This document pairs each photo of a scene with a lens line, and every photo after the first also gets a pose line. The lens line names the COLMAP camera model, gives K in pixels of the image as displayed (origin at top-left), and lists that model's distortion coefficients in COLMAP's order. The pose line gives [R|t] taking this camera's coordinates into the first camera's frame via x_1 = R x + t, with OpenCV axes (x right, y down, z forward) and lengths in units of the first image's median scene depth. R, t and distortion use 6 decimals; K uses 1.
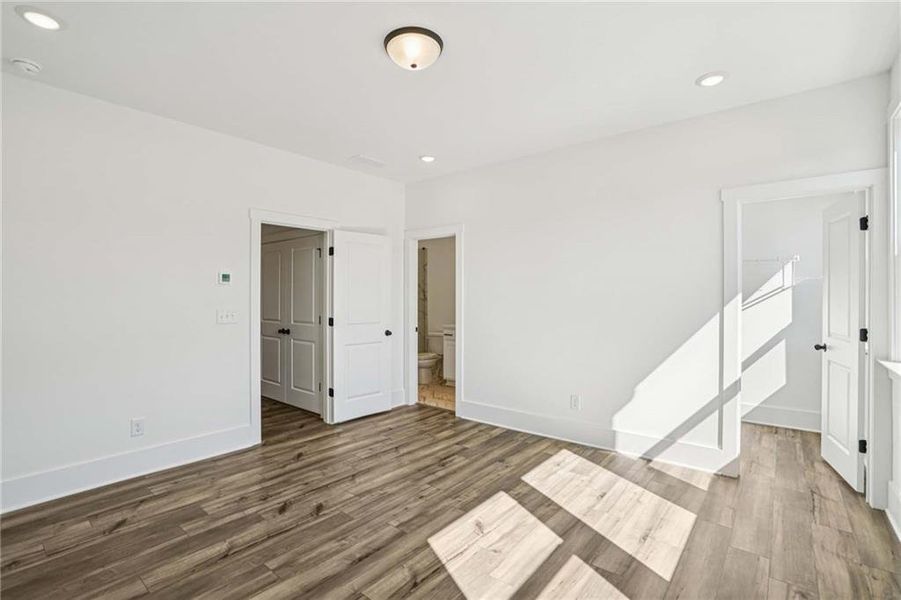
lens RADIAL K [[420.3, 0, 451.5], [0, 420.3, 293.0], [0, 0, 1]] dist [-0.050070, 0.017039]
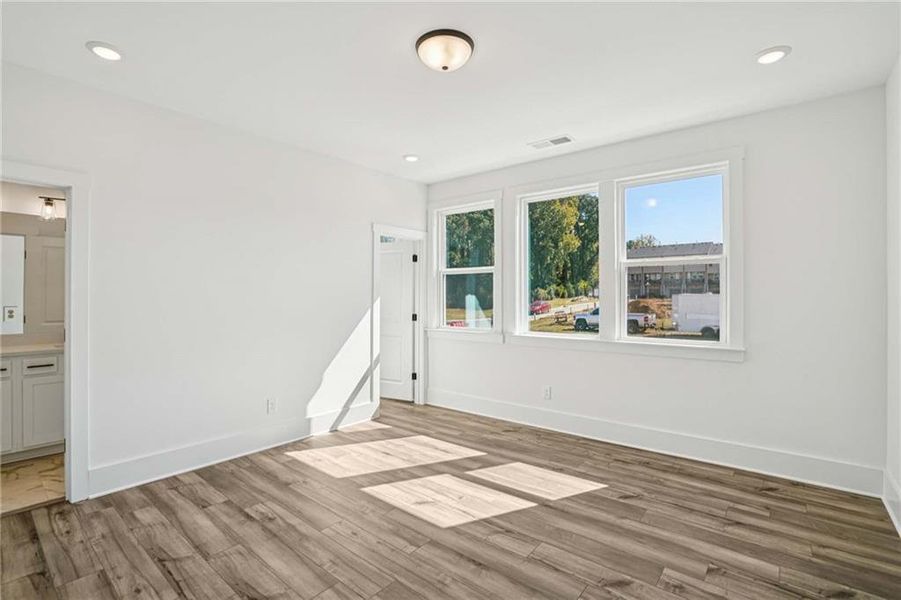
lens RADIAL K [[420.3, 0, 442.8], [0, 420.3, 300.2], [0, 0, 1]] dist [-0.050070, 0.017039]
pose [[0.007795, -0.003996, 0.999962, -0.919051], [-0.012618, 0.999912, 0.004094, 0.013119], [-0.999890, -0.012650, 0.007743, 0.832964]]
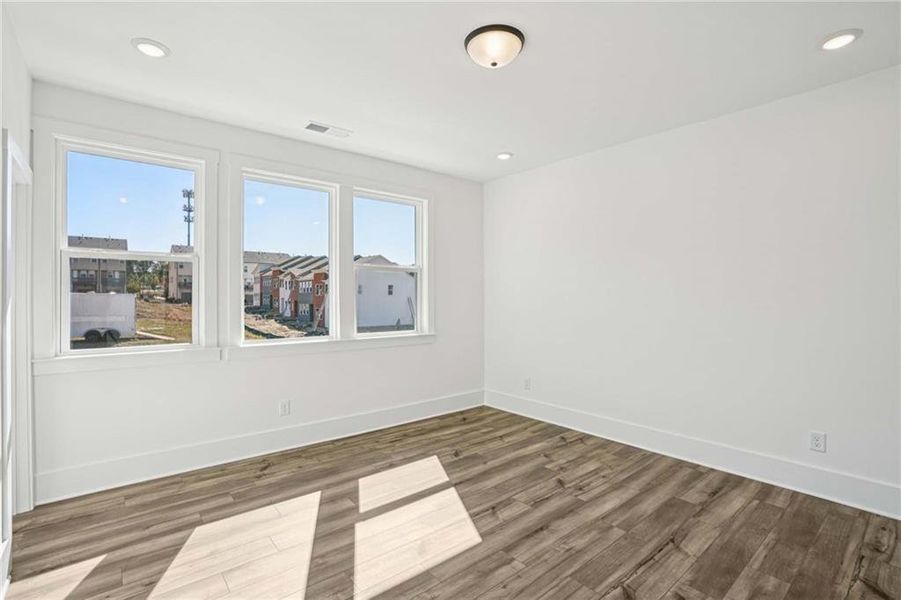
lens RADIAL K [[420.3, 0, 452.8], [0, 420.3, 300.4], [0, 0, 1]] dist [-0.050070, 0.017039]
pose [[-0.982813, 0.000520, 0.184602, -0.146657], [-0.000264, 0.999991, -0.004223, 0.018353], [-0.184603, -0.004199, -0.982804, 1.660693]]
